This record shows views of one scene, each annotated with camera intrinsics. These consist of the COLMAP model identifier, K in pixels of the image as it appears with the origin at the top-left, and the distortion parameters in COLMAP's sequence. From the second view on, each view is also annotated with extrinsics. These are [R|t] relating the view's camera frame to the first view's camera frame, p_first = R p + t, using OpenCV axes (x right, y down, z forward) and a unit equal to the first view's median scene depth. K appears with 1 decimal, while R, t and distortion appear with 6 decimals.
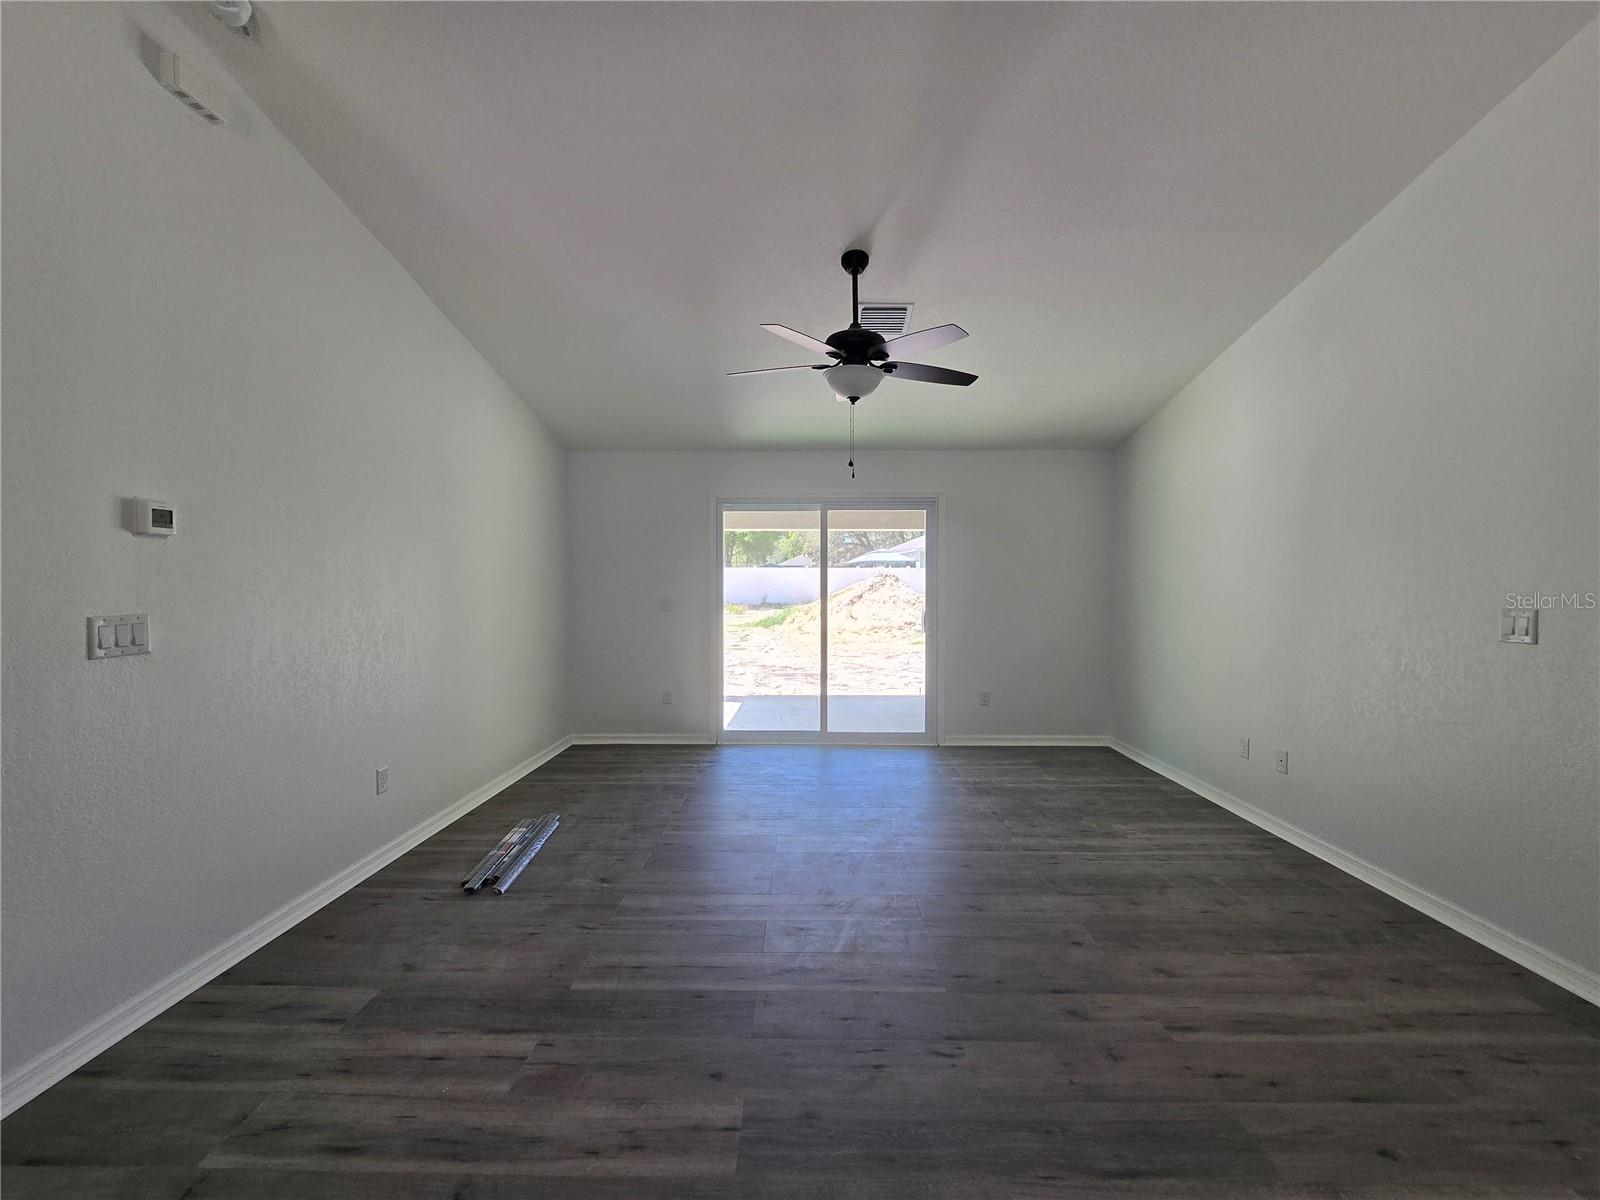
lens RADIAL K [[658.8, 0, 801.1], [0, 658.8, 594.7], [0, 0, 1]] dist [-0.002672, -0.000463]
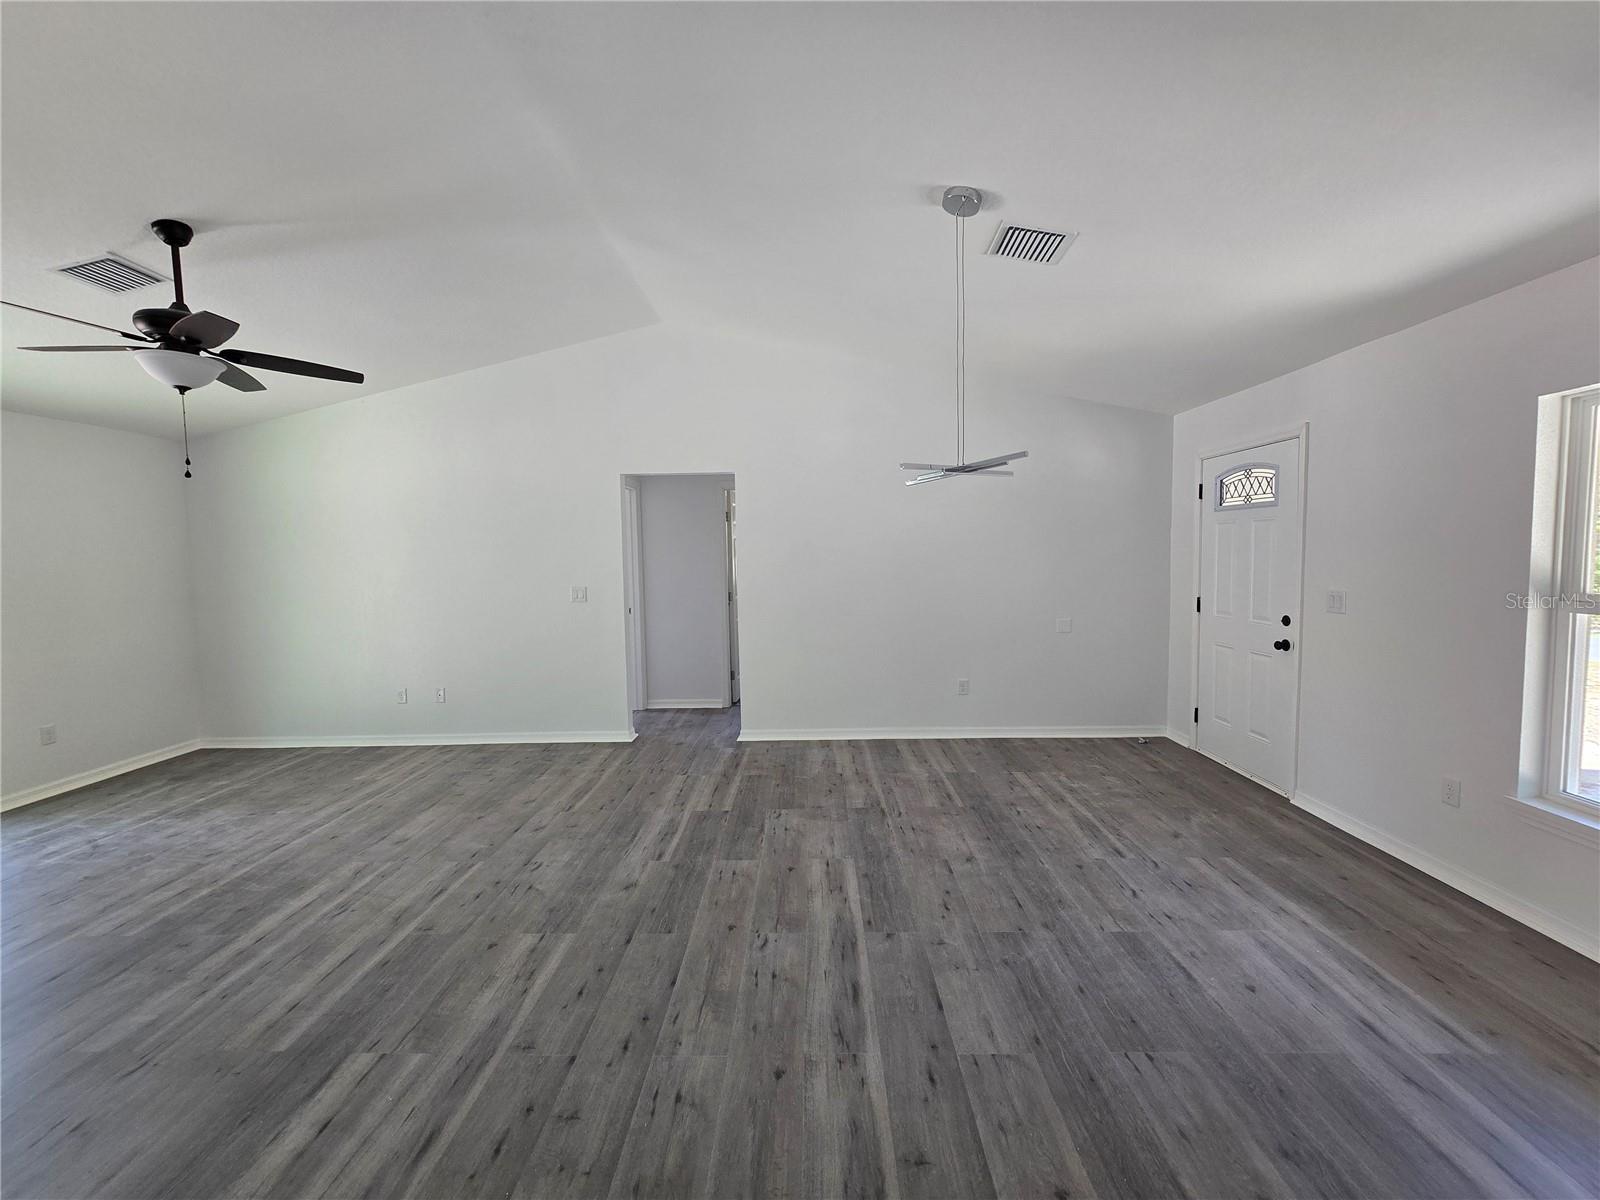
lens RADIAL K [[658.8, 0, 801.1], [0, 658.8, 594.7], [0, 0, 1]] dist [-0.002672, -0.000463]
pose [[0.001756, -0.061965, 0.998077, -0.690177], [0.033106, 0.997535, 0.061873, -0.039257], [-0.999450, 0.032934, 0.003803, 0.142578]]
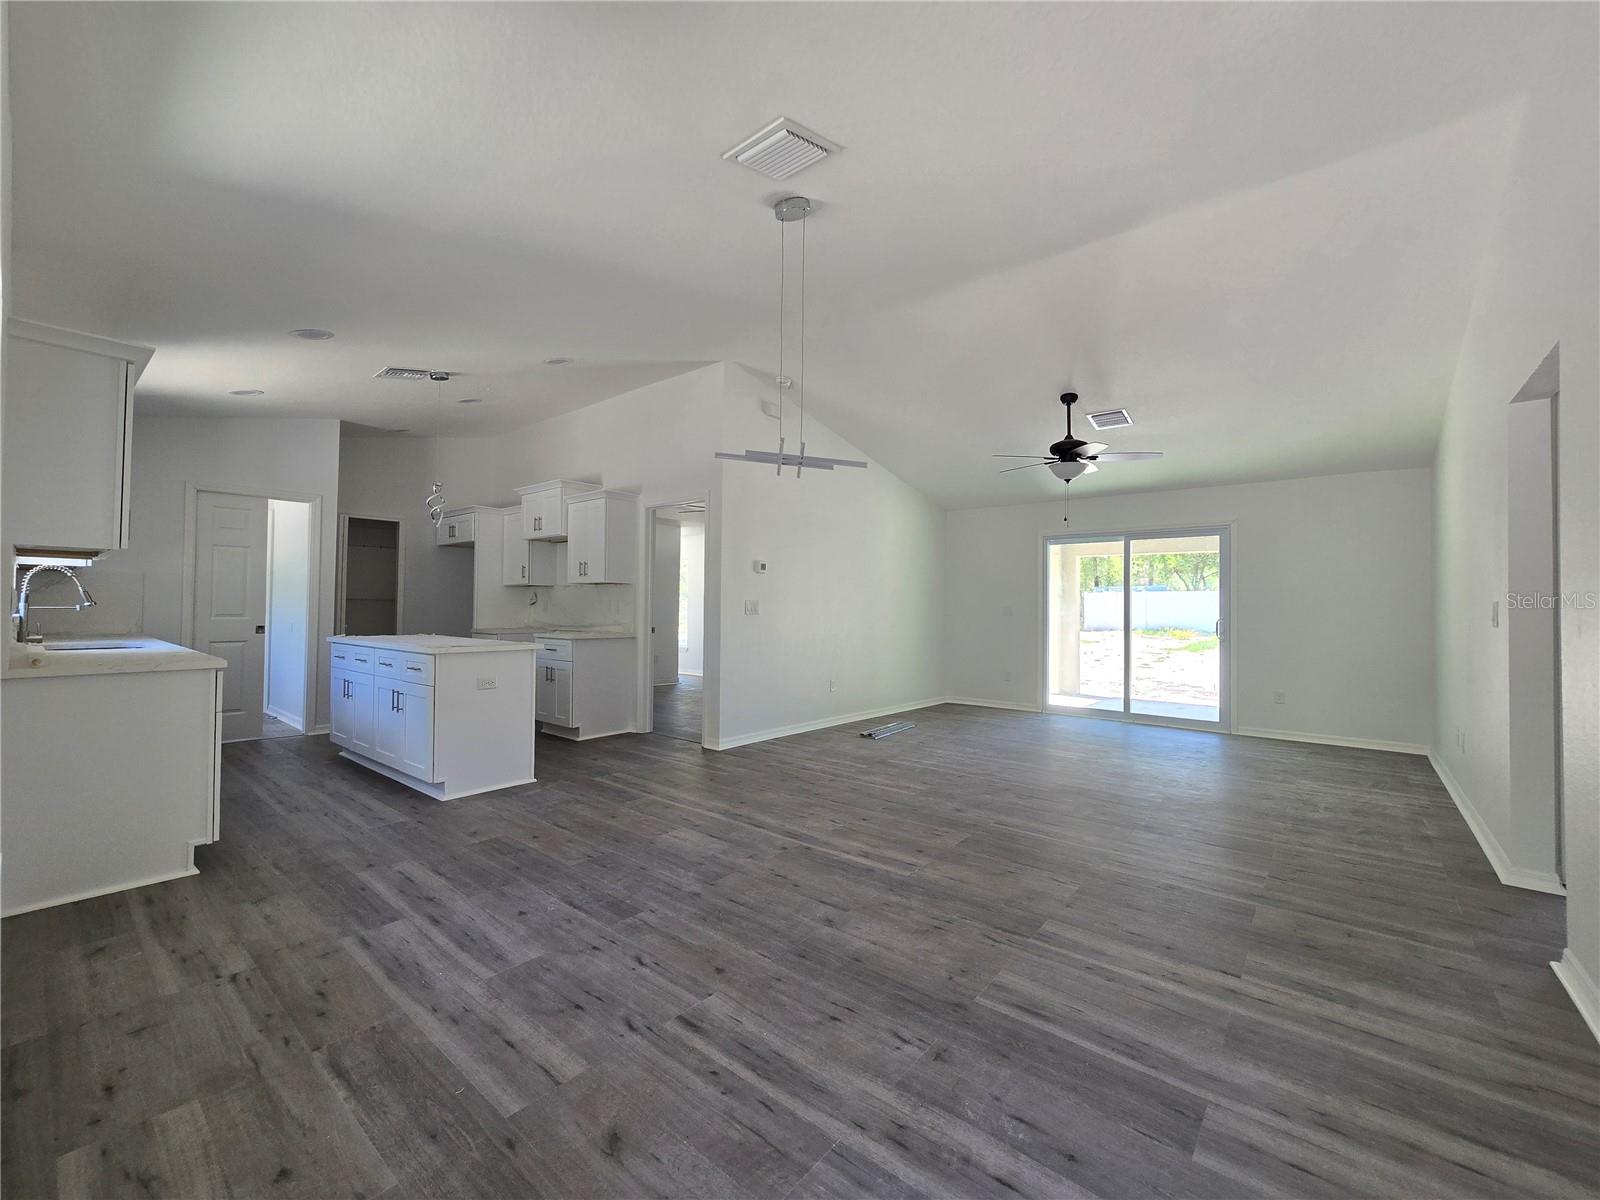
lens RADIAL K [[654.2, 0, 800.4], [0, 654.2, 595.7], [0, 0, 1]] dist [-0.004947, 0.000463]
pose [[0.778617, -0.002309, -0.627495, 0.494248], [-0.021441, 0.999311, -0.030282, 0.048179], [0.627133, 0.037033, 0.778032, -0.584660]]
